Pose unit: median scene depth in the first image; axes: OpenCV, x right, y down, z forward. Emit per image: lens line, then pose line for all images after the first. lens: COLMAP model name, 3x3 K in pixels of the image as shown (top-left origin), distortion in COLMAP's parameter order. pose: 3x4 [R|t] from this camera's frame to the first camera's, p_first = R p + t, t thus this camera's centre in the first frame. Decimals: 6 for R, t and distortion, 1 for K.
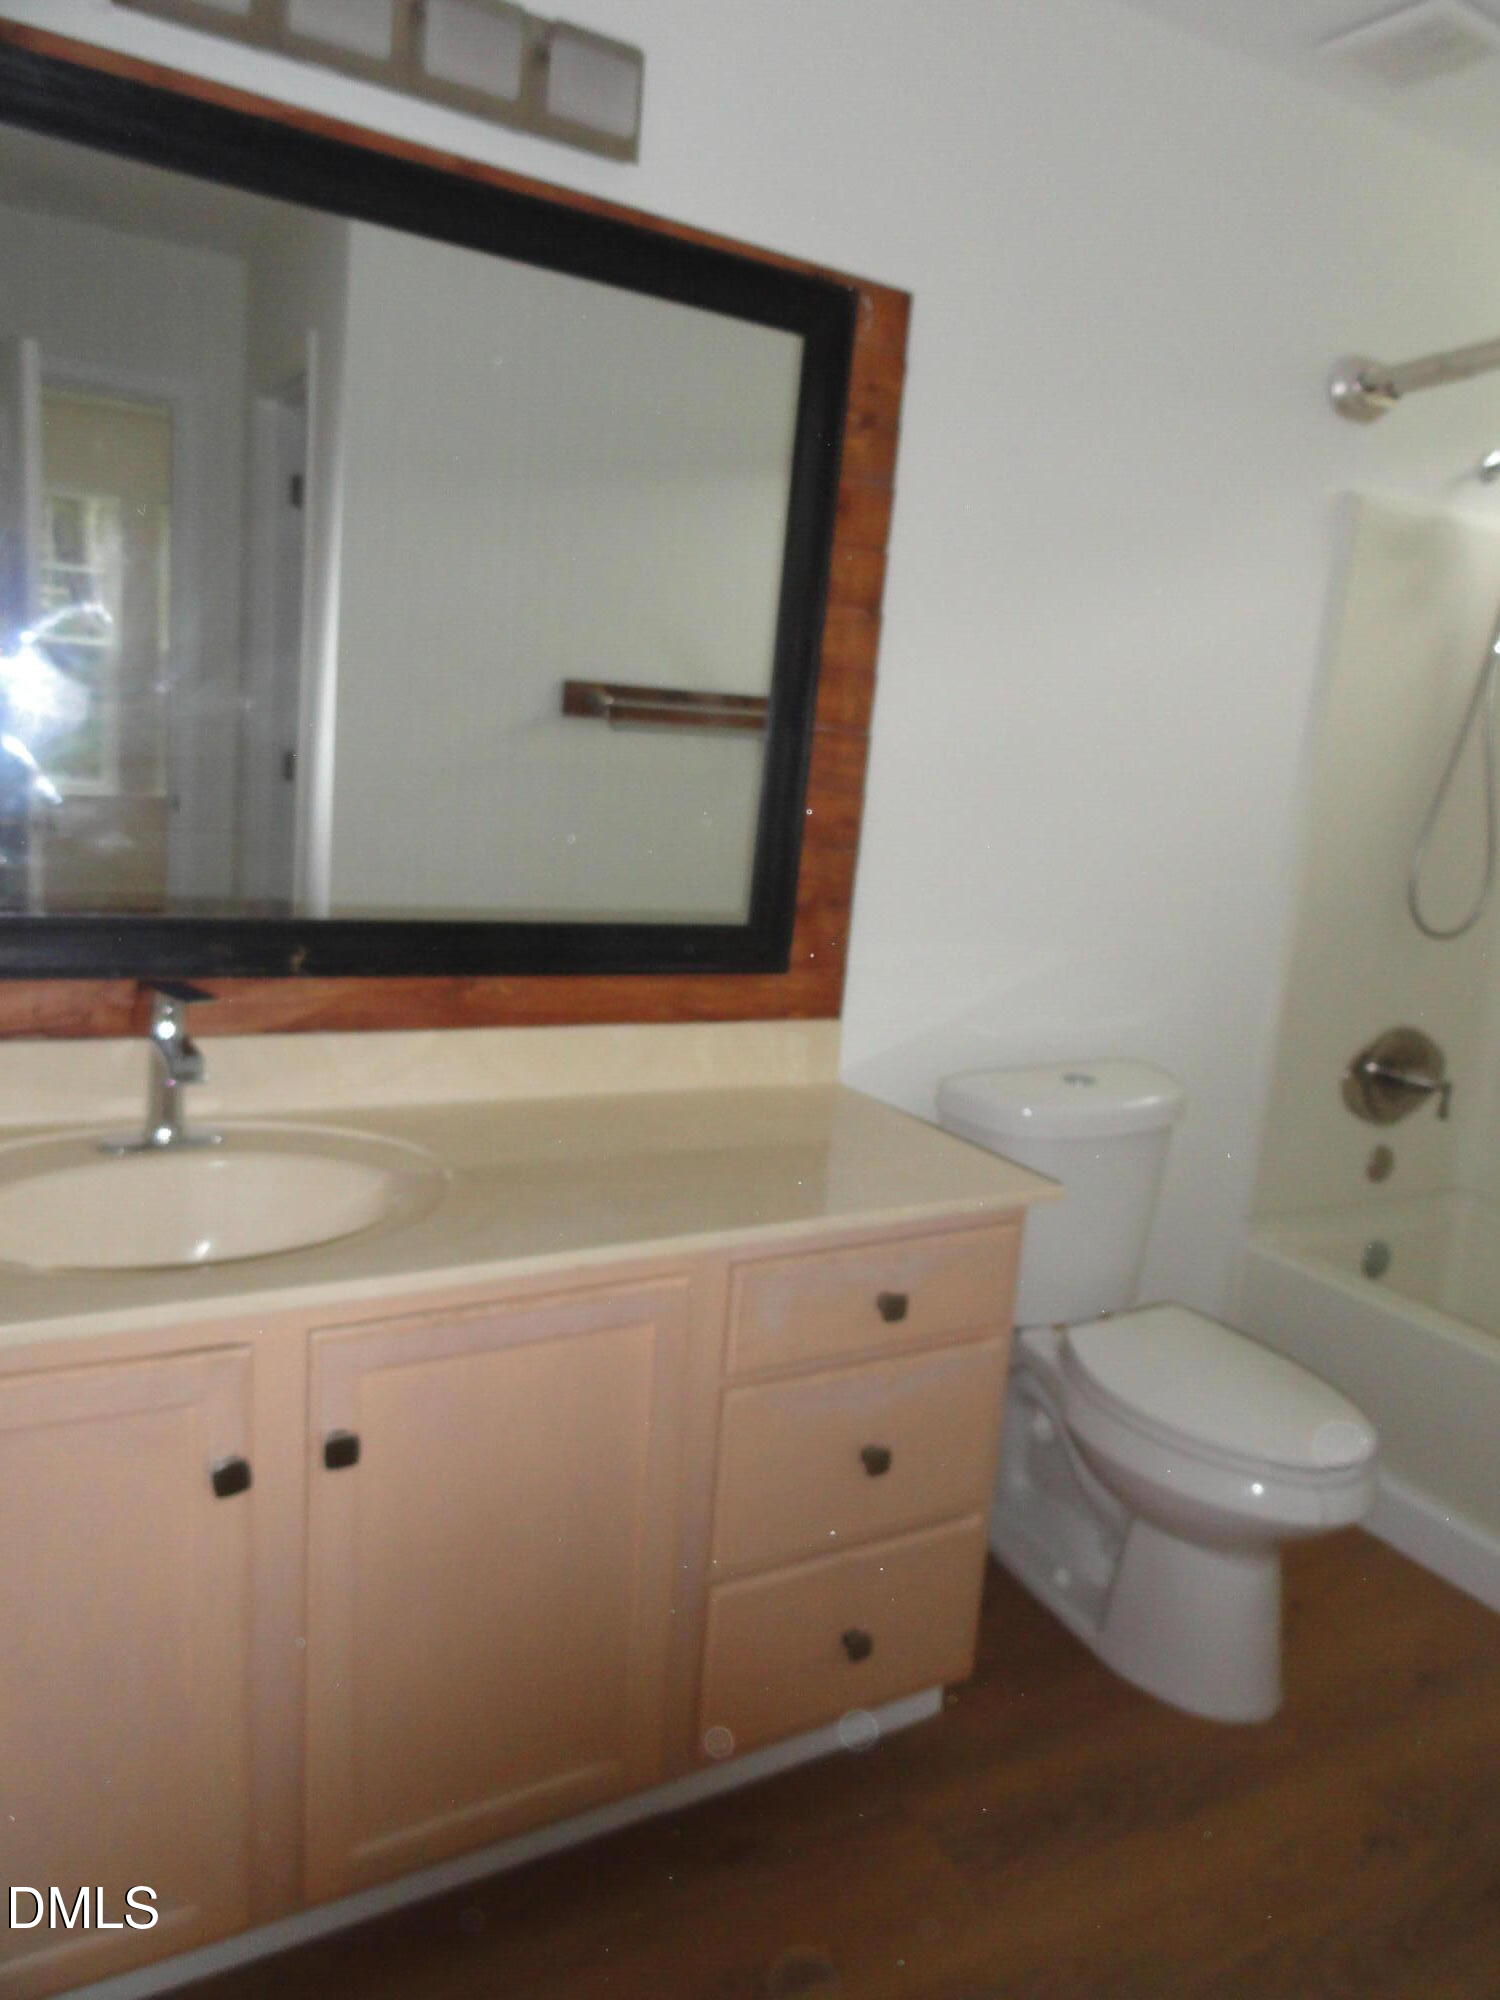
lens RADIAL K [[1388.4, 0, 750.0], [0, 1388.4, 1000.0], [0, 0, 1]] dist [-0.004177, 0.008390]
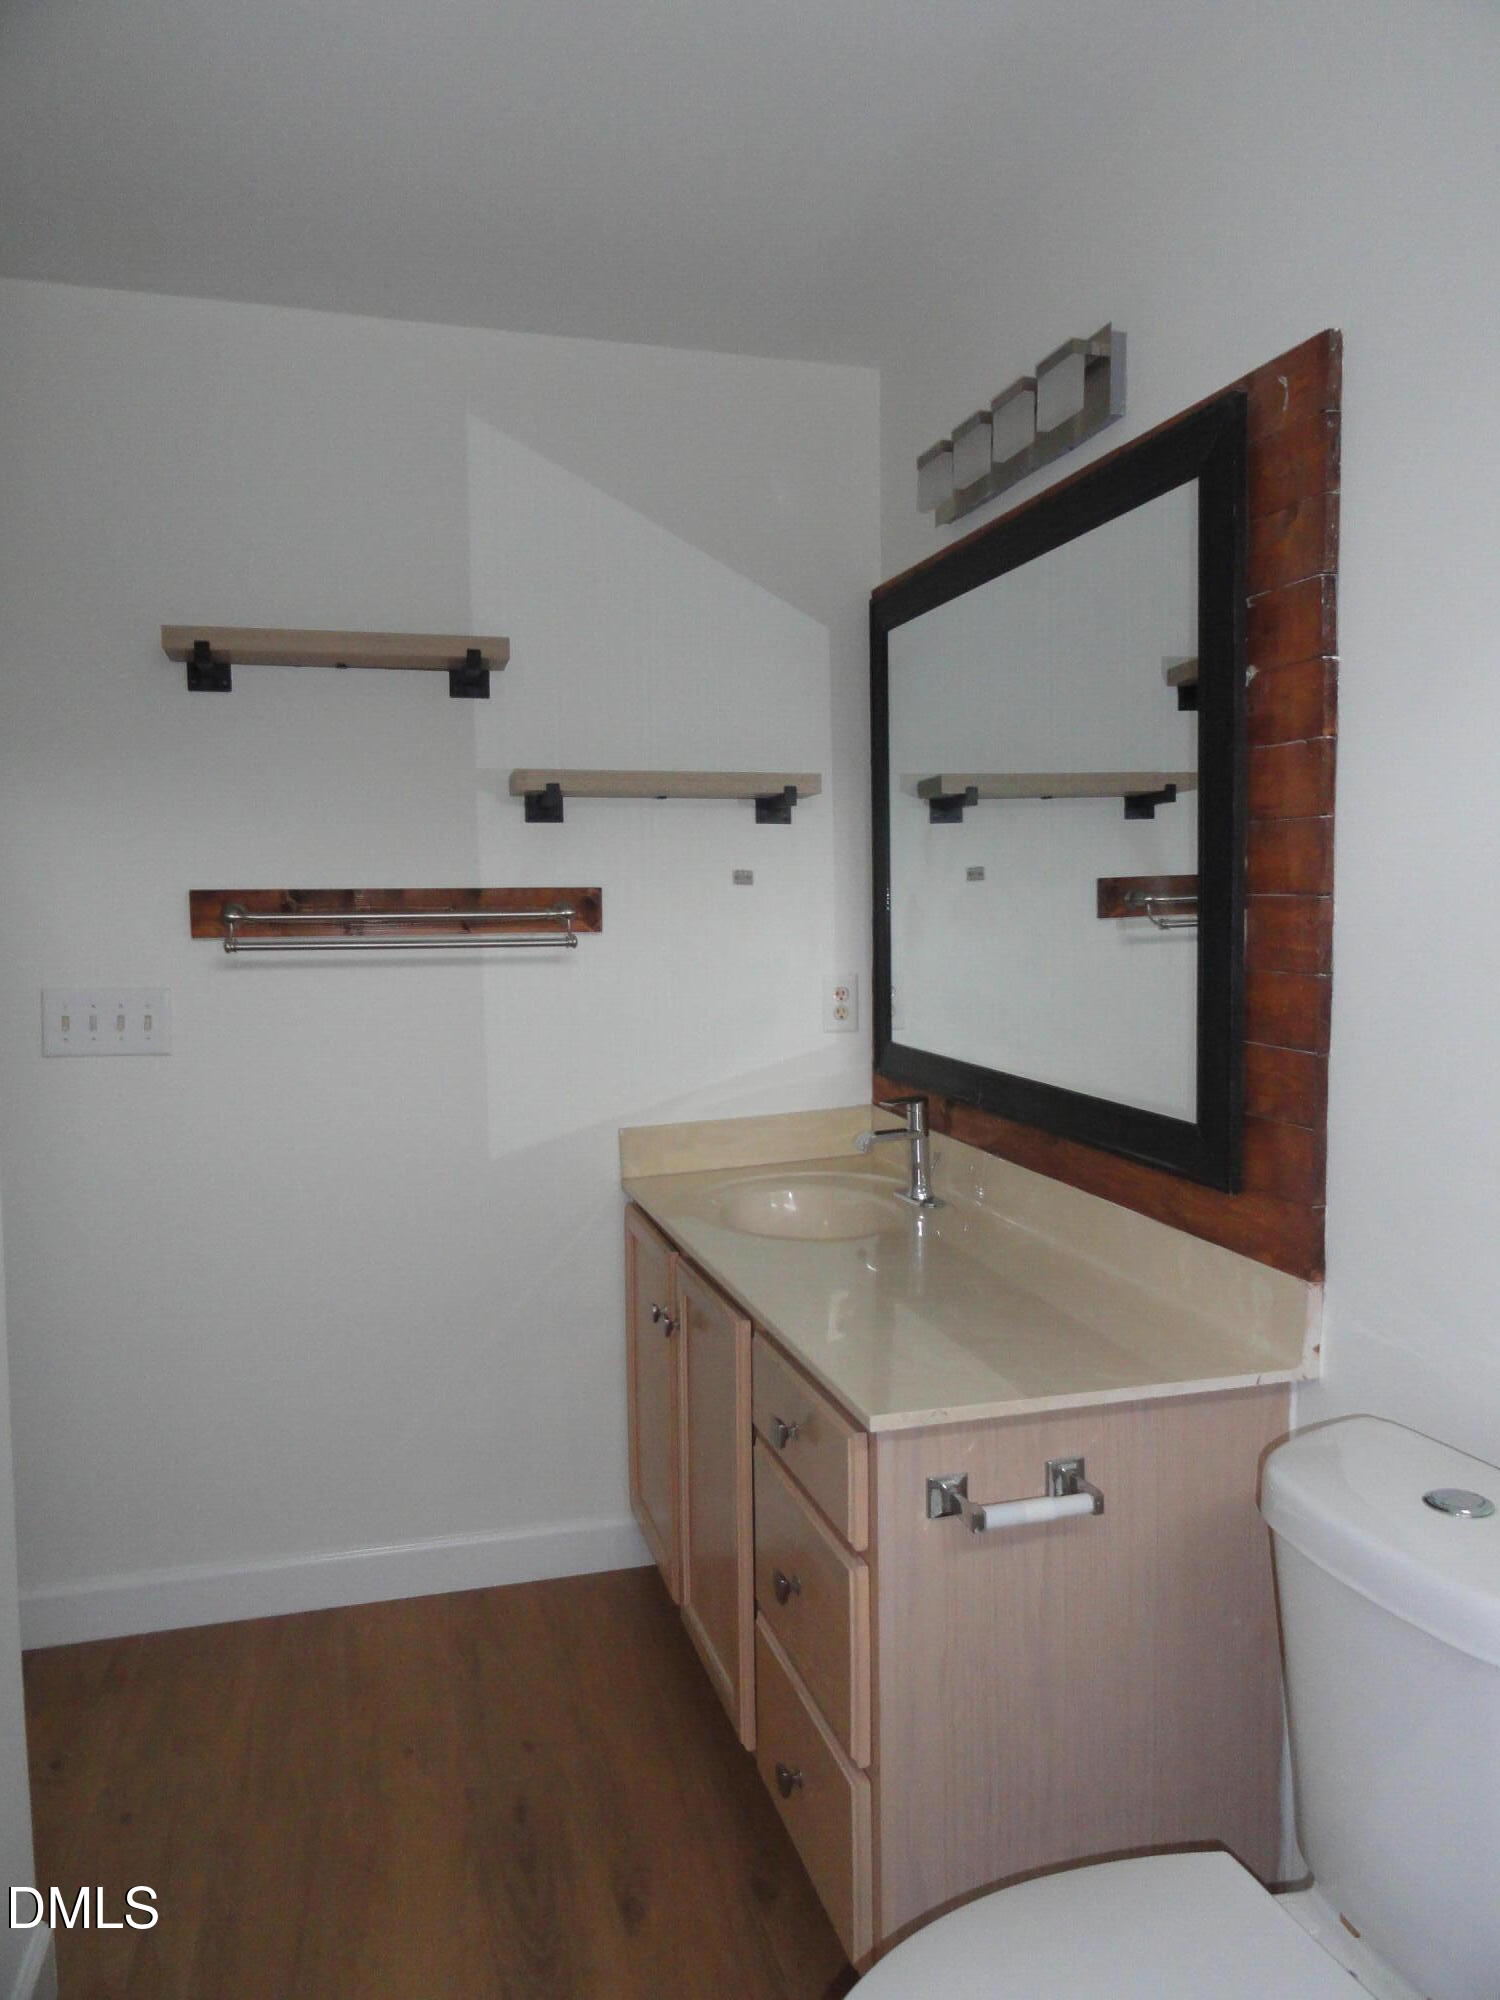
lens RADIAL K [[1411.0, 0, 754.7], [0, 1411.0, 985.7], [0, 0, 1]] dist [-0.059089, 0.054370]
pose [[-0.228928, -0.025985, -0.973096, 0.956164], [-0.194239, 0.980760, 0.019507, -0.108410], [0.953867, 0.193479, -0.229571, 0.963427]]
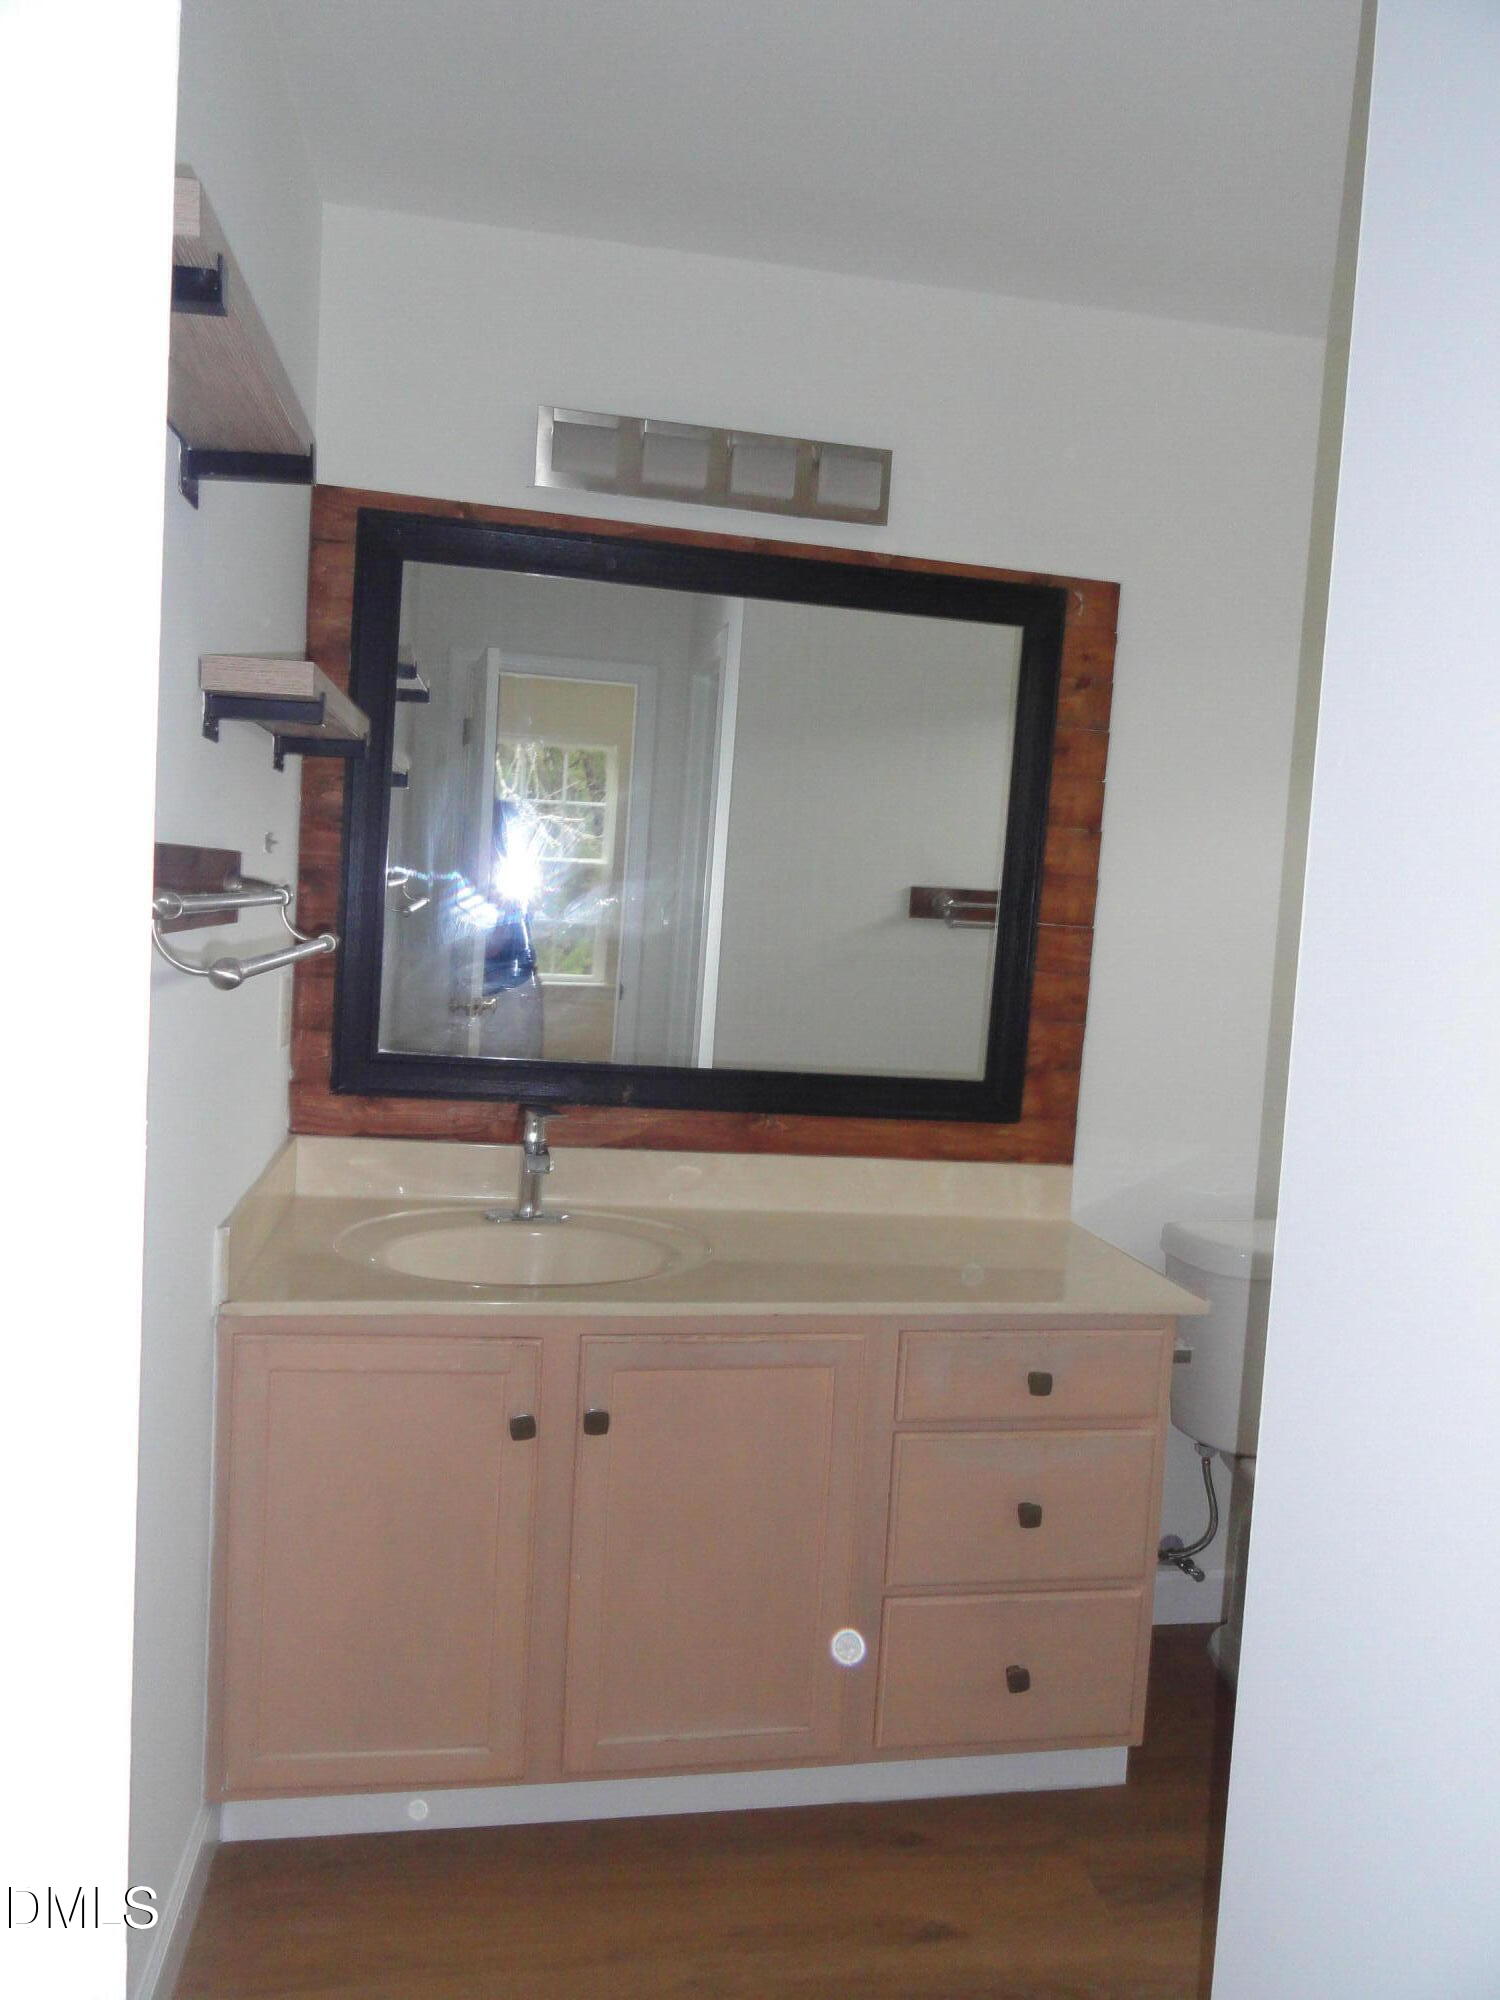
lens RADIAL K [[1388.4, 0, 750.0], [0, 1388.4, 1000.0], [0, 0, 1]] dist [-0.004177, 0.008390]
pose [[0.941851, 0.001573, -0.336026, 0.227252], [-0.048879, 0.989995, -0.132368, 0.049399], [0.332456, 0.141095, 0.932505, -0.236895]]
